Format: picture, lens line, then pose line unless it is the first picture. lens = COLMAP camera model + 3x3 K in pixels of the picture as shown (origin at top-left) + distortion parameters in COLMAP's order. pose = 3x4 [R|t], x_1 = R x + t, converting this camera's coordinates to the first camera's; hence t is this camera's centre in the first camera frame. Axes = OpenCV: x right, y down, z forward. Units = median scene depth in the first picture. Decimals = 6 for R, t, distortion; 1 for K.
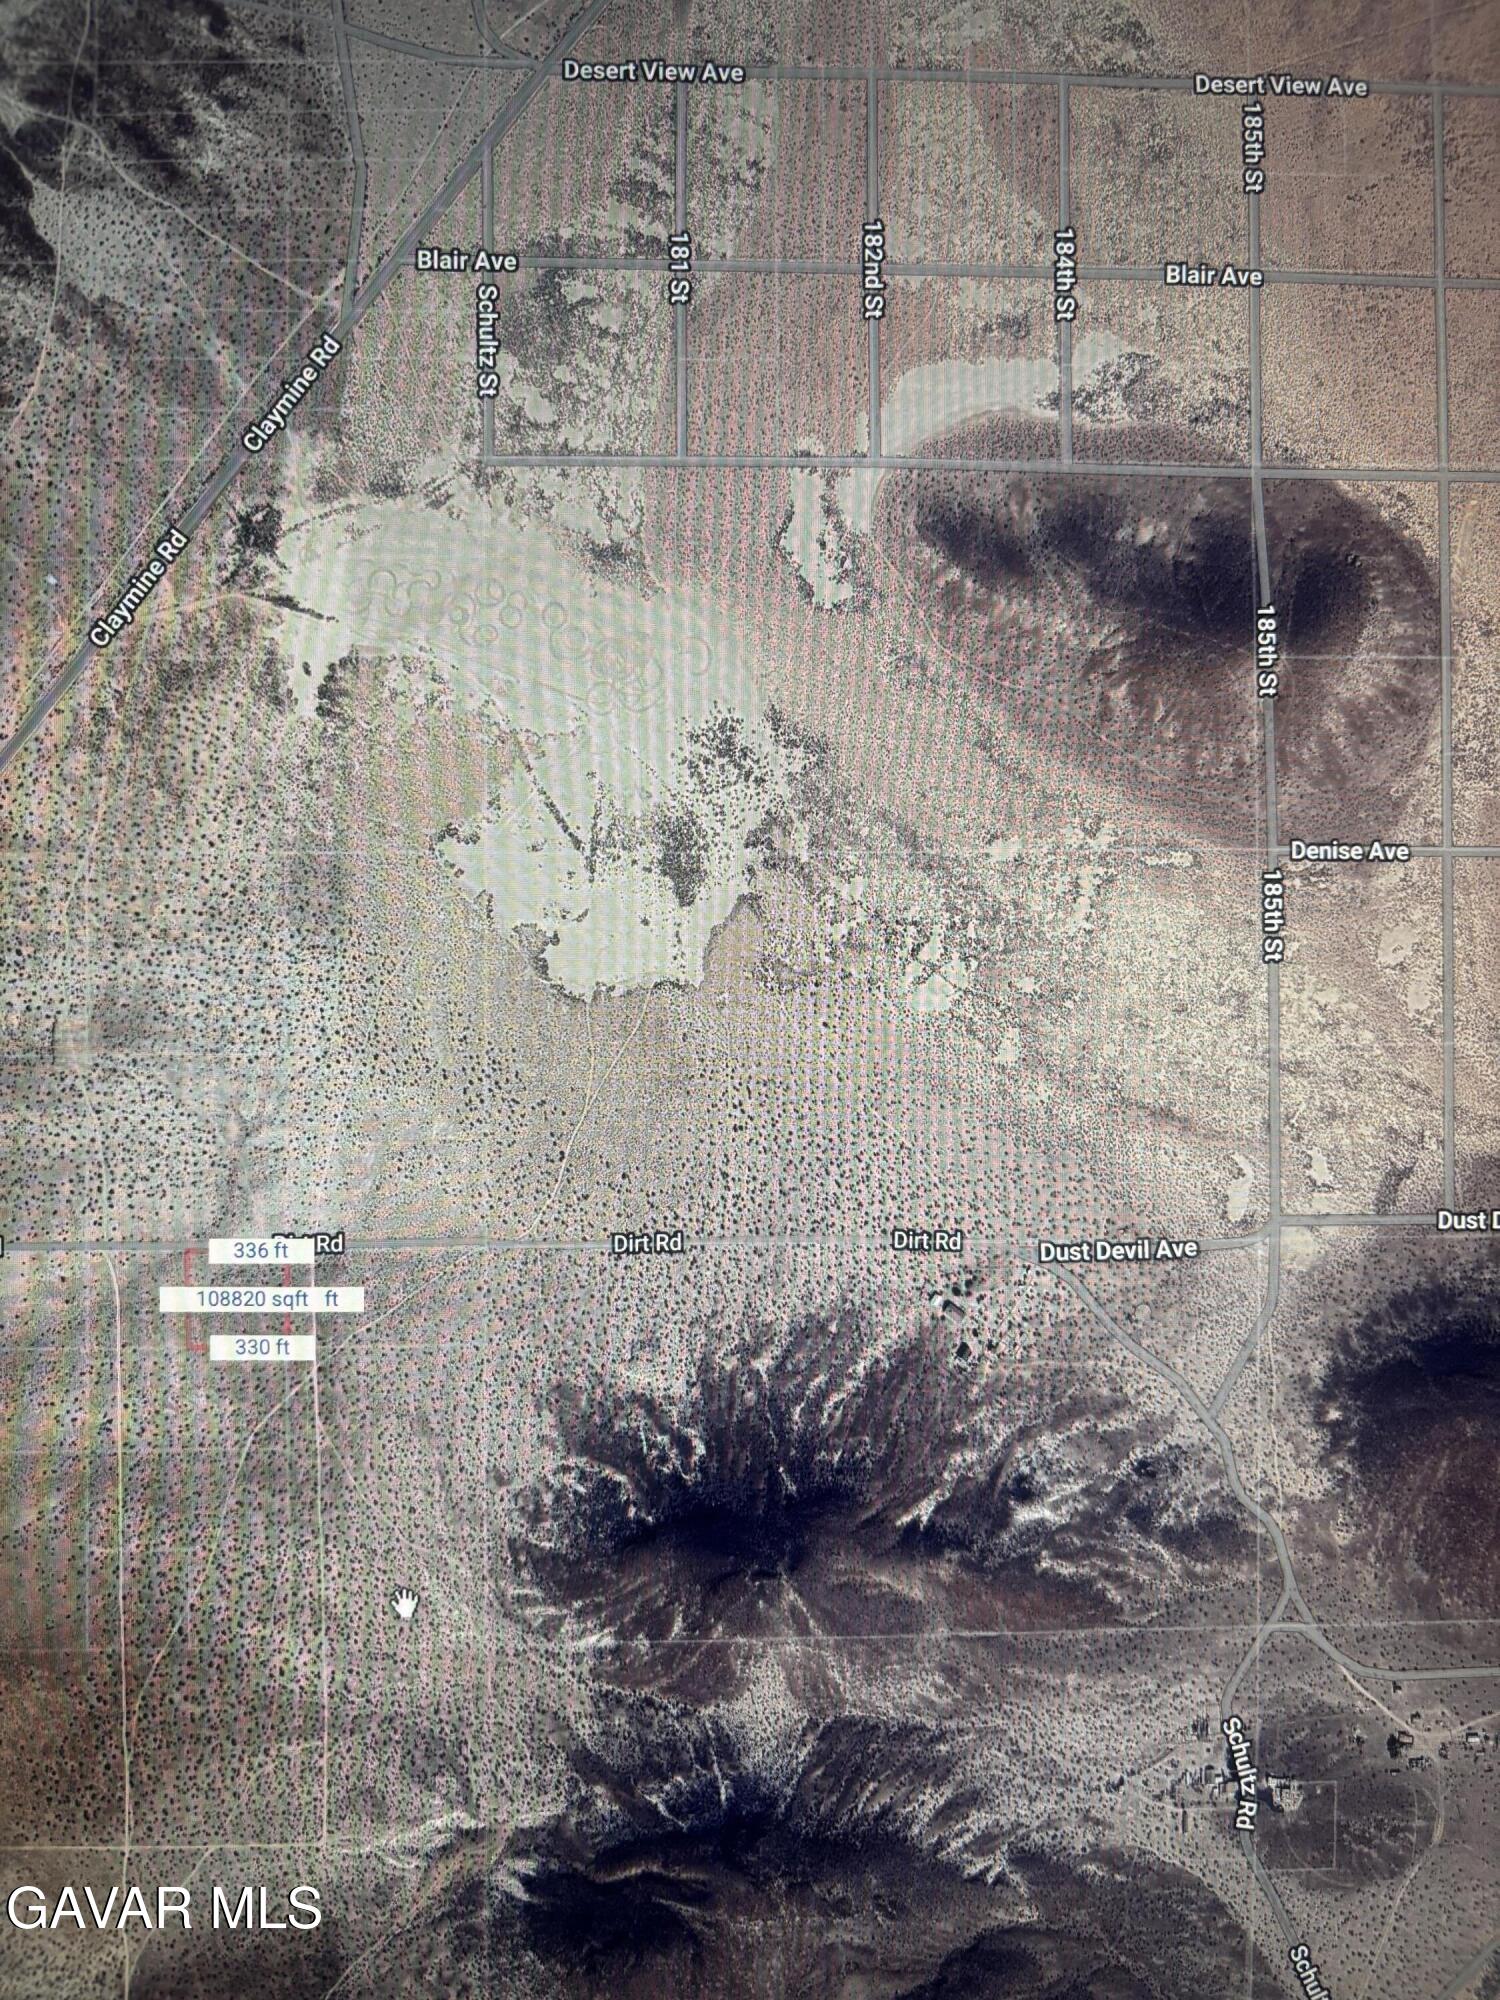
lens RADIAL K [[5231.1, 0, 751.6], [0, 5231.1, 1003.2], [0, 0, 1]] dist [-0.130110, 0.000000]
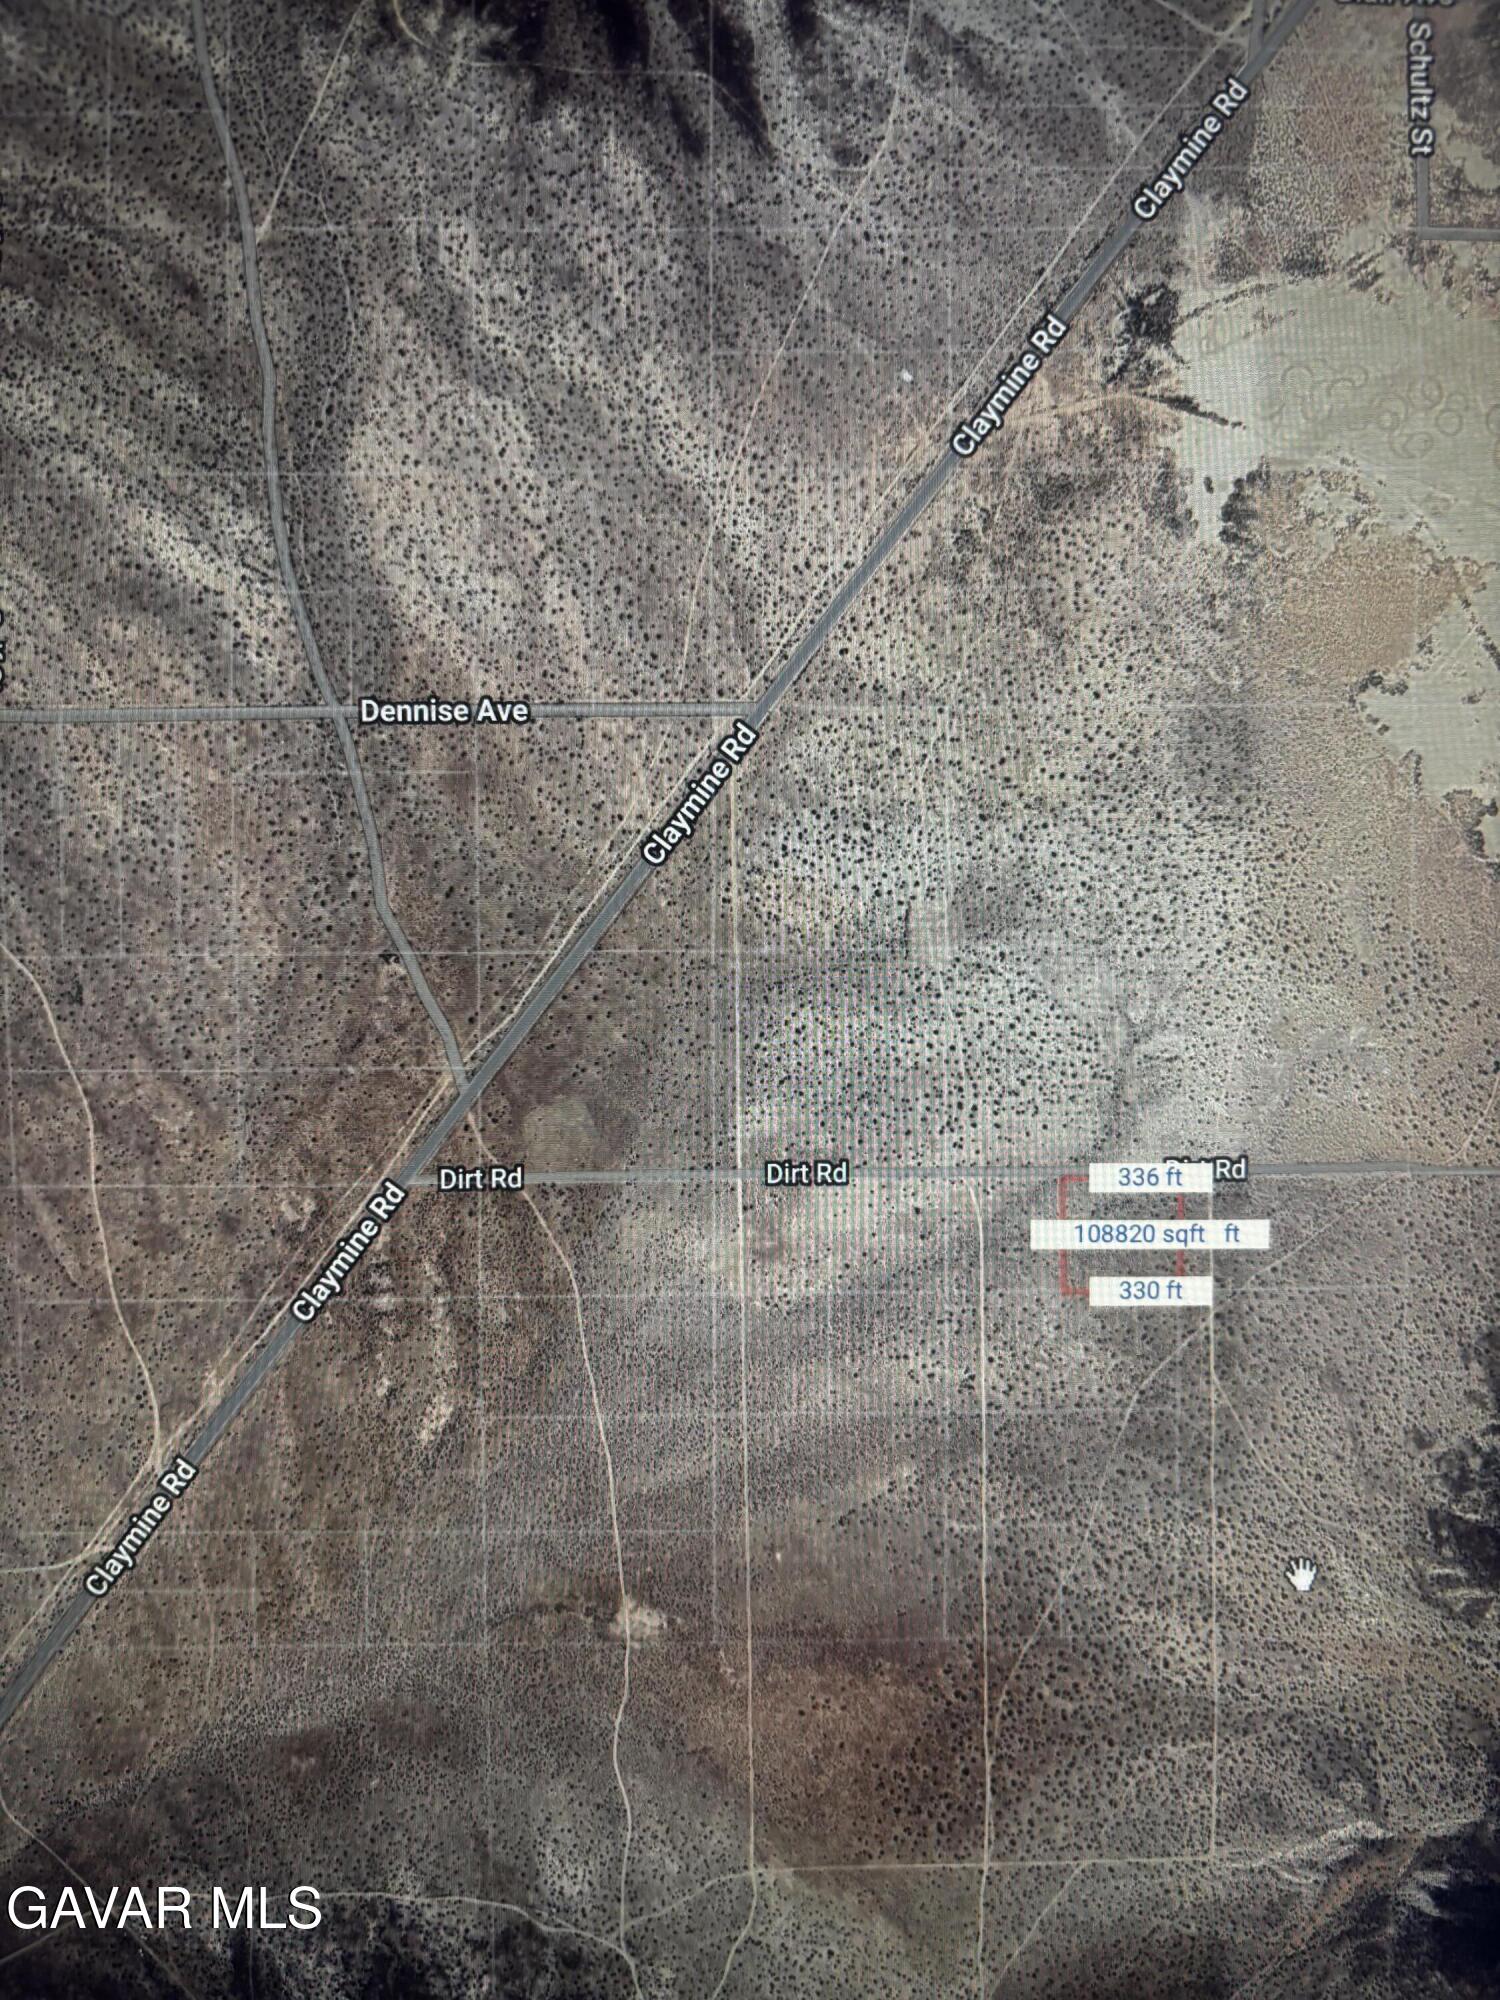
lens RADIAL K [[5231.1, 0, 749.9], [0, 5231.1, 999.0], [0, 0, 1]] dist [-0.130110, 0.000000]
pose [[0.988121, -0.002602, -0.153657, -0.027617], [0.005289, 0.999840, 0.017083, 0.003495], [0.153588, -0.017693, 0.987977, 0.151401]]
